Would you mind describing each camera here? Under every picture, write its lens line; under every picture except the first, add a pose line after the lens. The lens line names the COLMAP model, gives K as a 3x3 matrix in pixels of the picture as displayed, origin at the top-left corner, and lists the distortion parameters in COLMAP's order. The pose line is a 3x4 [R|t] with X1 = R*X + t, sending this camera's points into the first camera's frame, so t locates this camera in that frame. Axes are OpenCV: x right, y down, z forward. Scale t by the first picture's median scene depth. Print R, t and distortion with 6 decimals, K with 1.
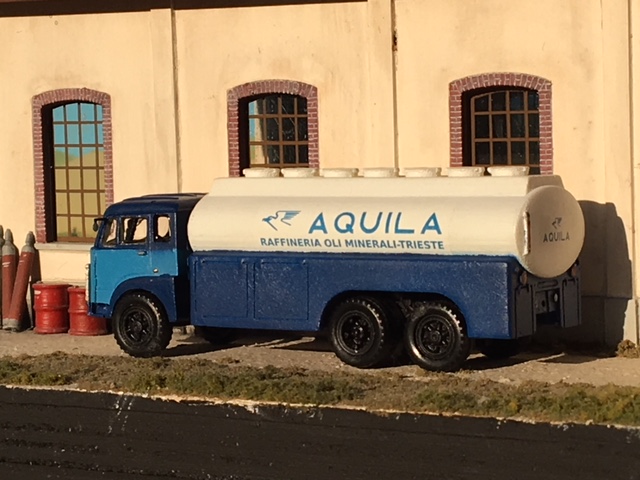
lens RADIAL K [[2024.7, 0, 320.0], [0, 2024.7, 240.0], [0, 0, 1]] dist [0.046000, 0.833226]
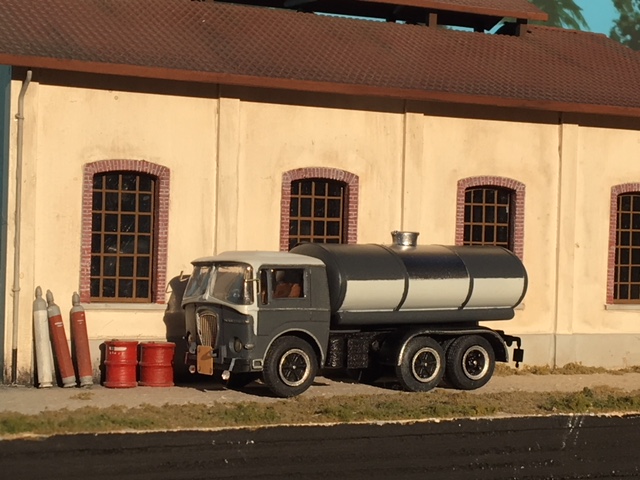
lens RADIAL K [[1466.2, 0, 320.0], [0, 1466.2, 240.0], [0, 0, 1]] dist [0.049187, 0.487418]
pose [[0.530877, 0.032487, 0.846826, -0.785896], [0.015097, 0.998744, -0.047779, 0.007728], [-0.847314, 0.038149, 0.529720, 0.536207]]
